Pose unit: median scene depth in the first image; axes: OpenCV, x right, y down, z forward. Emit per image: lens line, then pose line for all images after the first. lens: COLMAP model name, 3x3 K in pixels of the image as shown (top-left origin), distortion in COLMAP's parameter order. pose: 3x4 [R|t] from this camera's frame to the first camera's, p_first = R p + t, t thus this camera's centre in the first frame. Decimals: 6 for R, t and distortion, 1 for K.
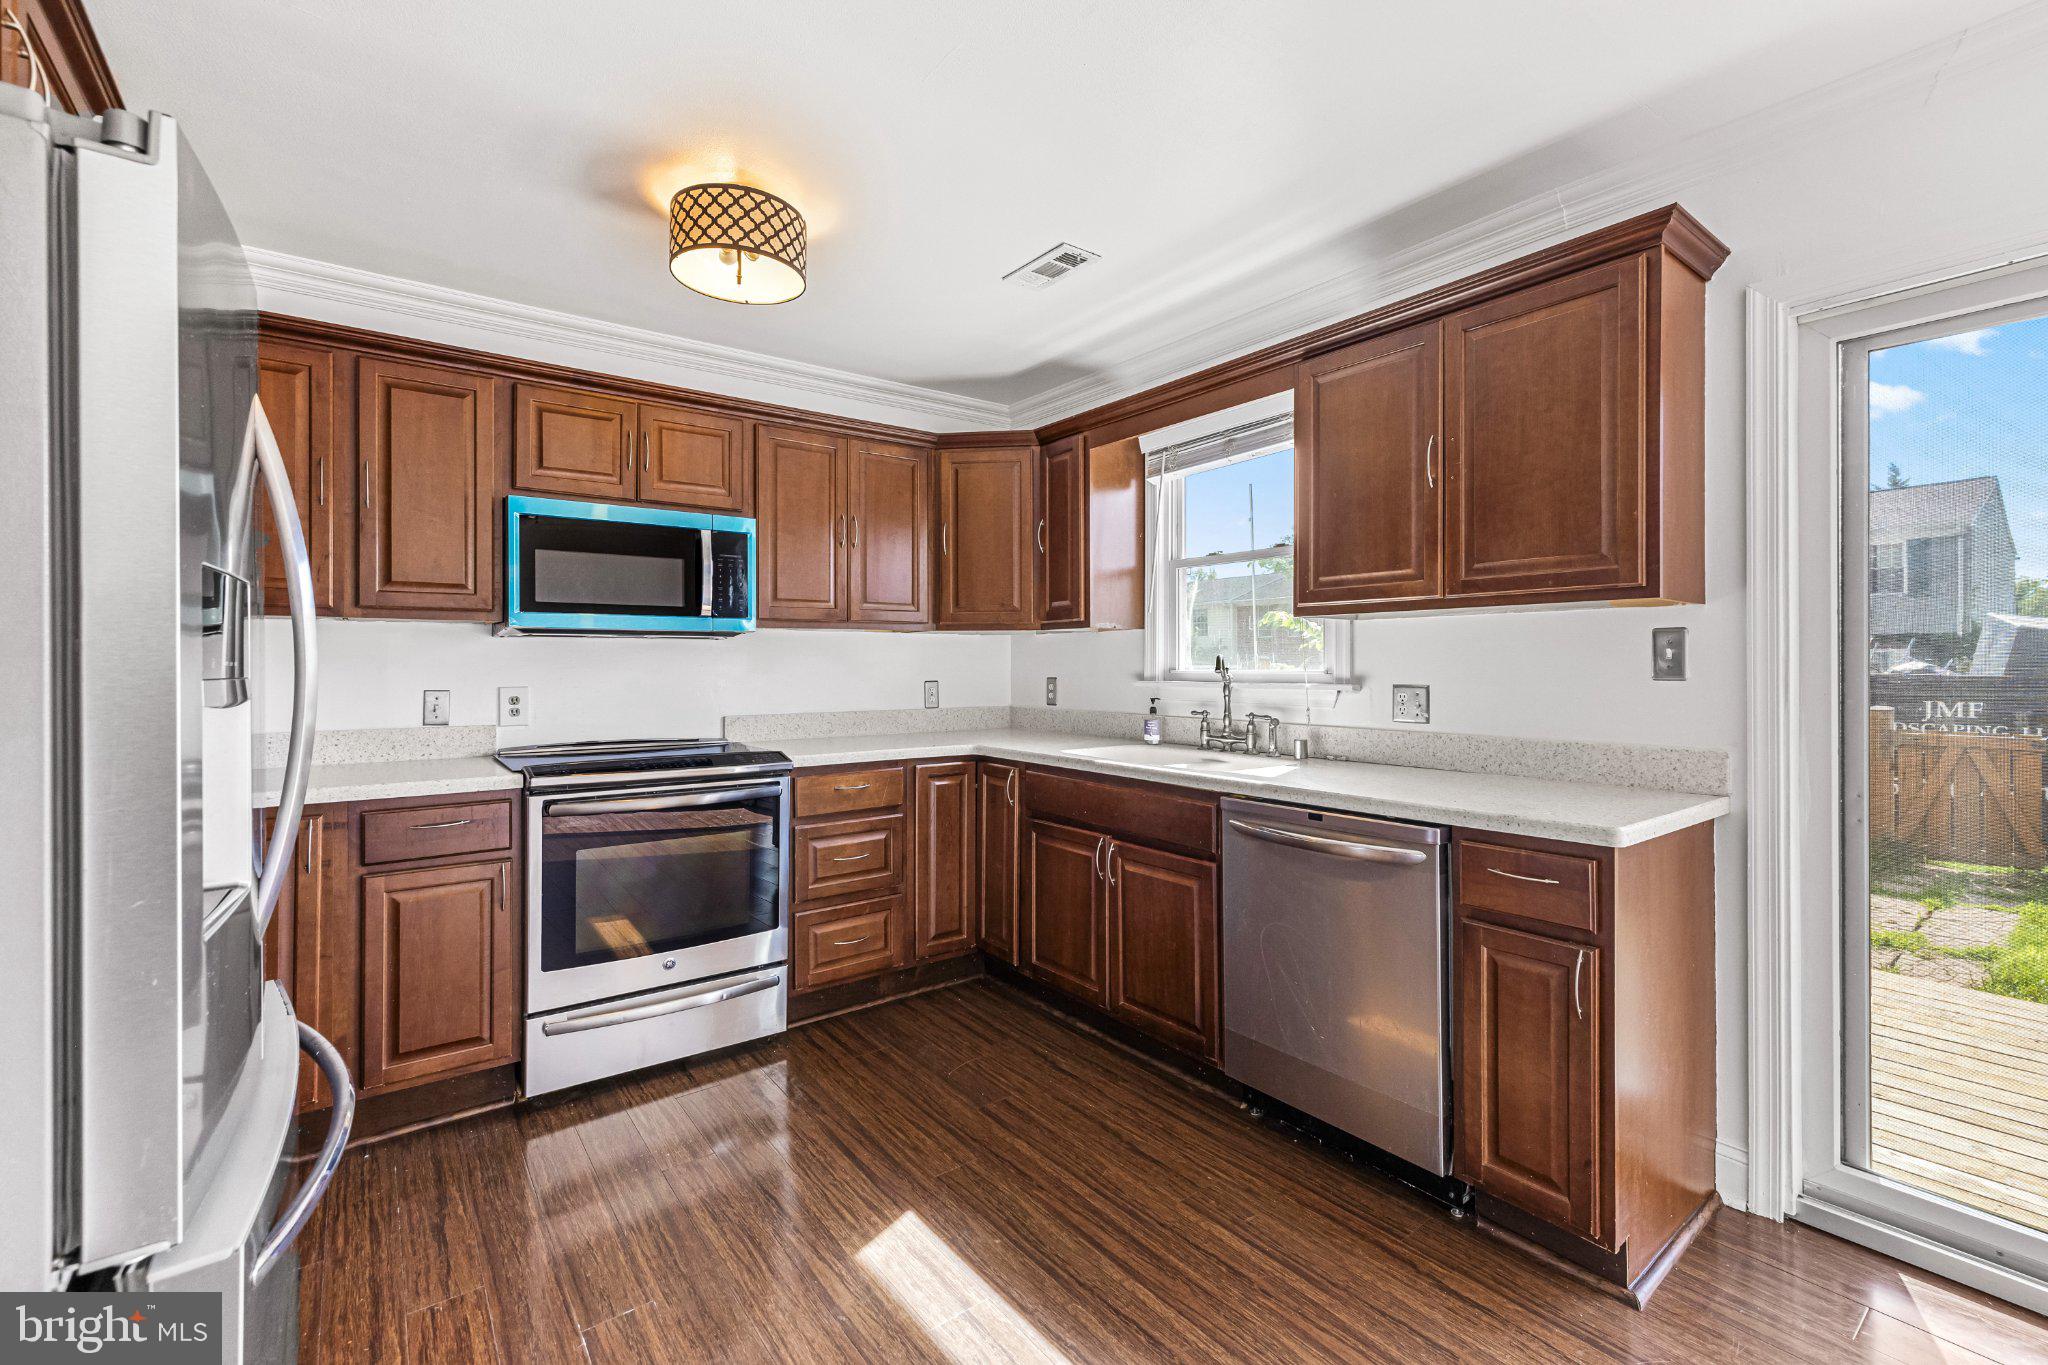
lens RADIAL K [[872.2, 0, 1020.7], [0, 872.2, 675.6], [0, 0, 1]] dist [0.001691, 0.001590]
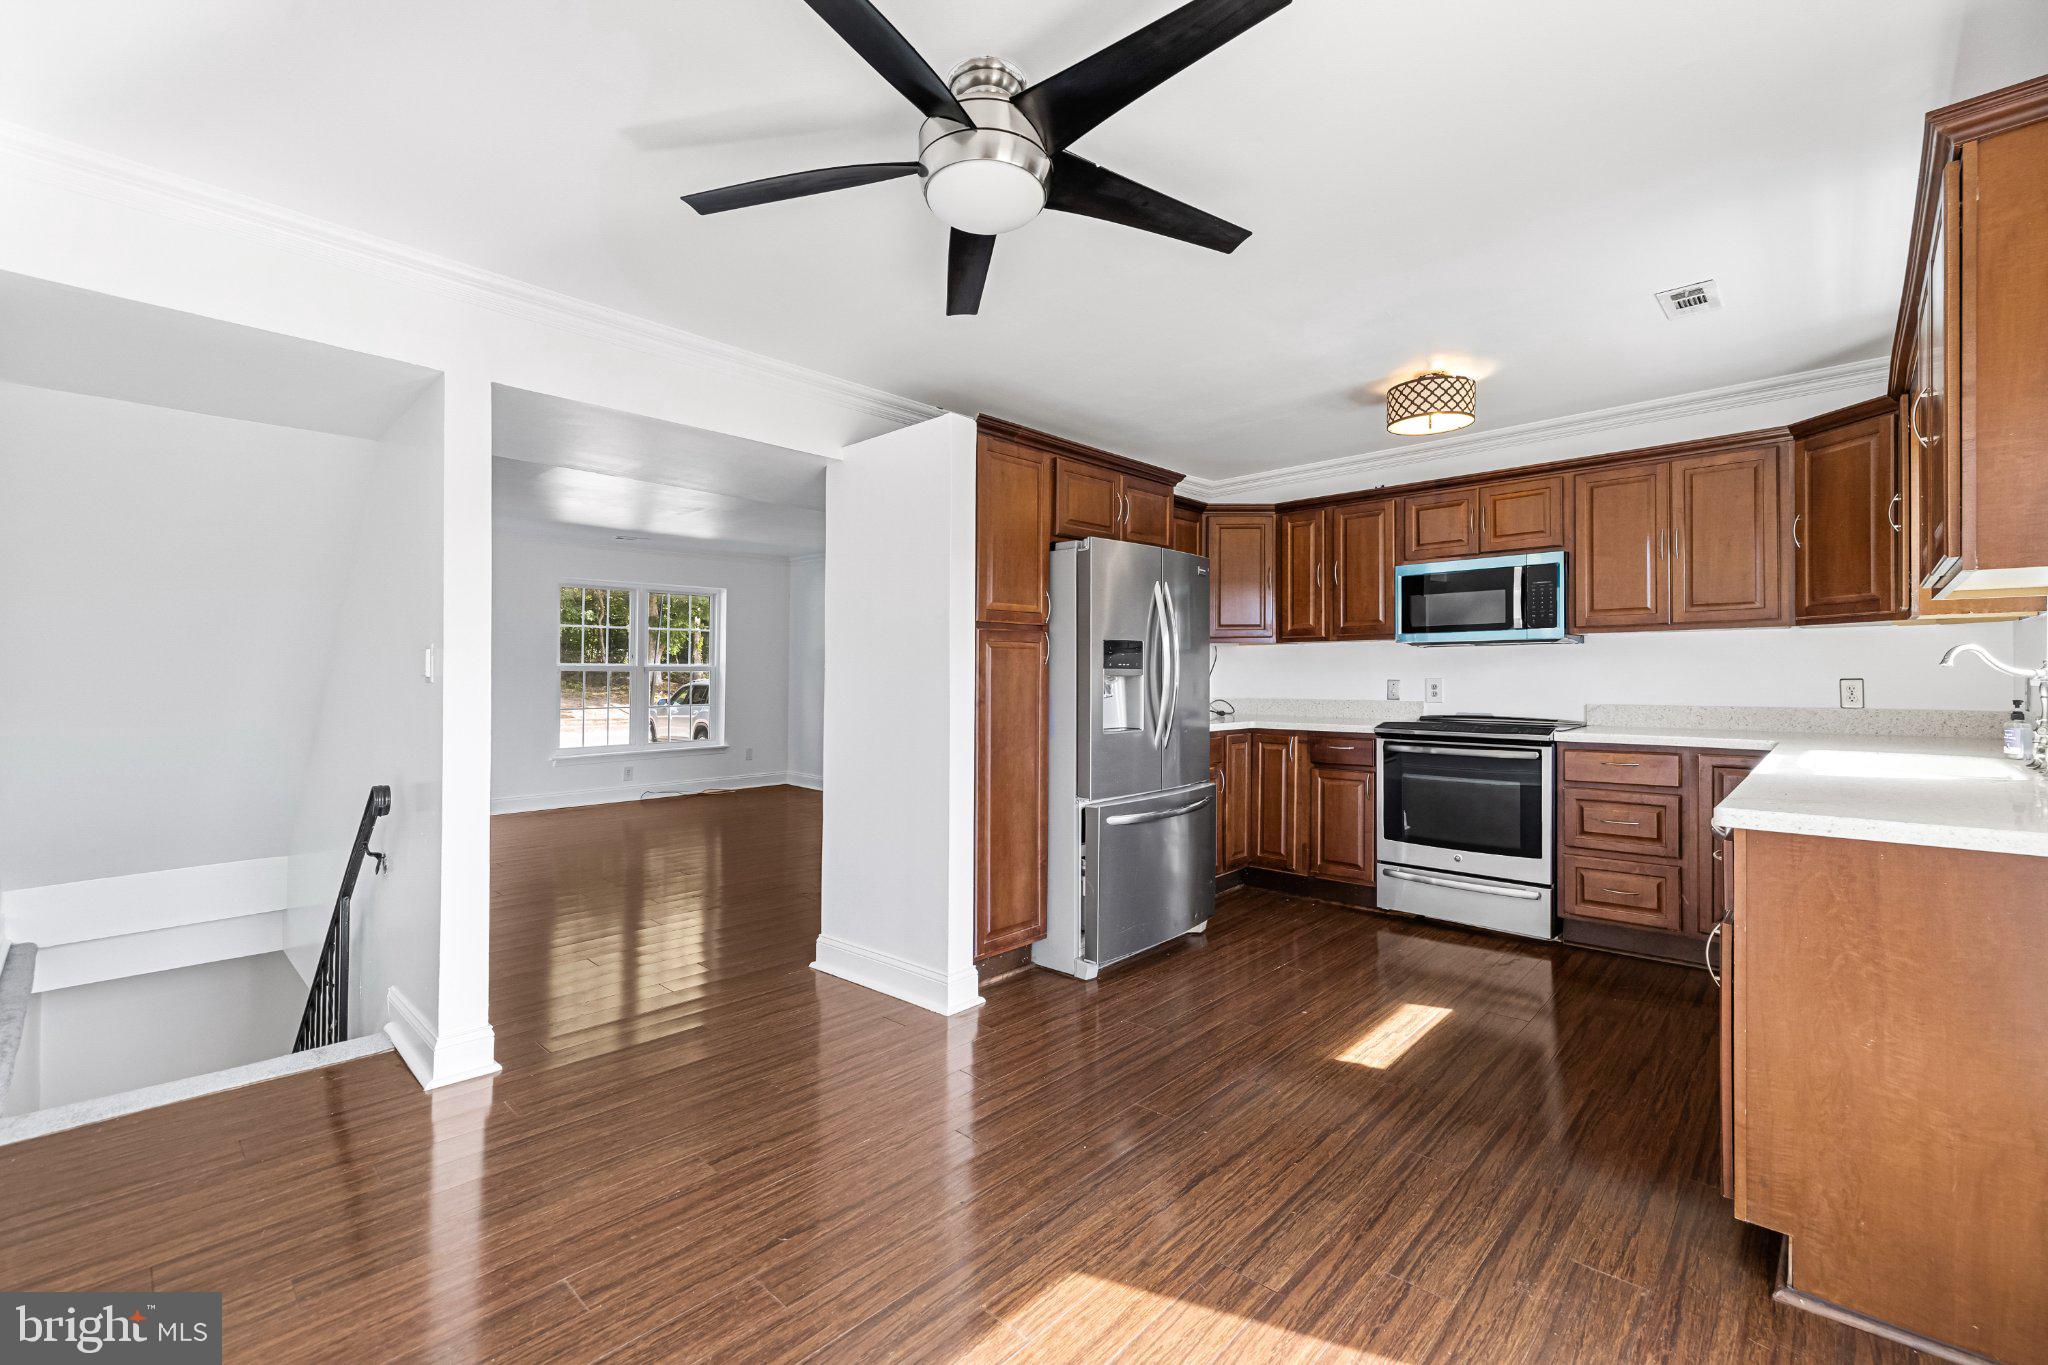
lens RADIAL K [[872.2, 0, 1017.5], [0, 872.2, 662.1], [0, 0, 1]] dist [0.001691, 0.001590]
pose [[0.157886, -0.011812, -0.987387, 0.994685], [-0.005640, 0.999901, -0.012864, 0.008730], [0.987441, 0.007600, 0.157804, -0.011991]]
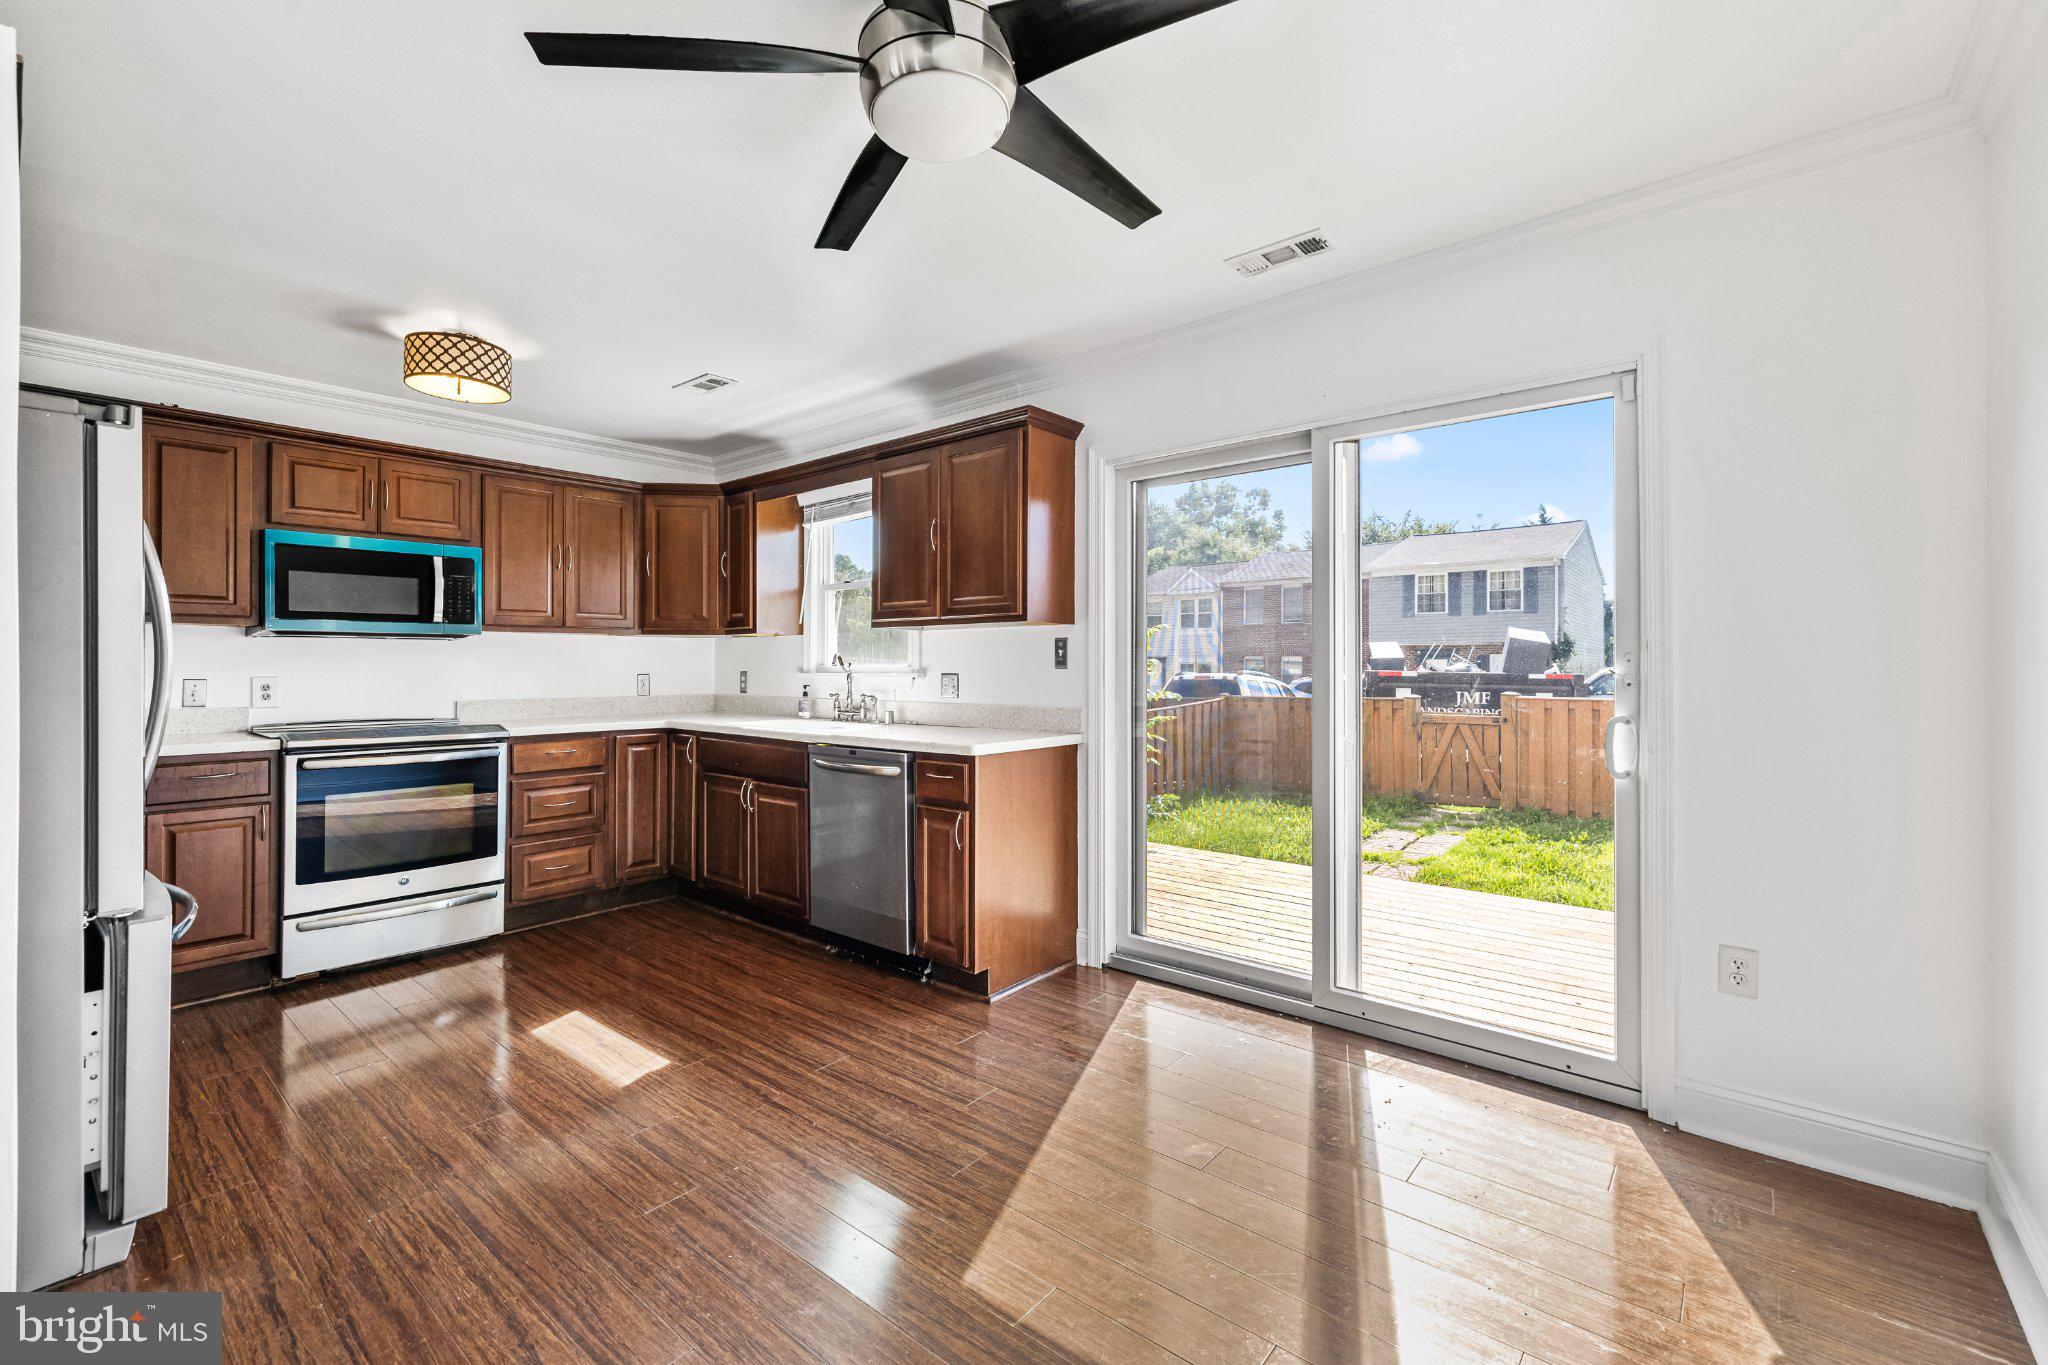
lens RADIAL K [[872.2, 0, 1024.5], [0, 872.2, 671.6], [0, 0, 1]] dist [0.001691, 0.001590]
pose [[0.975445, -0.000614, 0.220242, 0.234687], [0.002266, 0.999971, -0.007247, 0.019277], [-0.220231, 0.007568, 0.975418, -0.527514]]
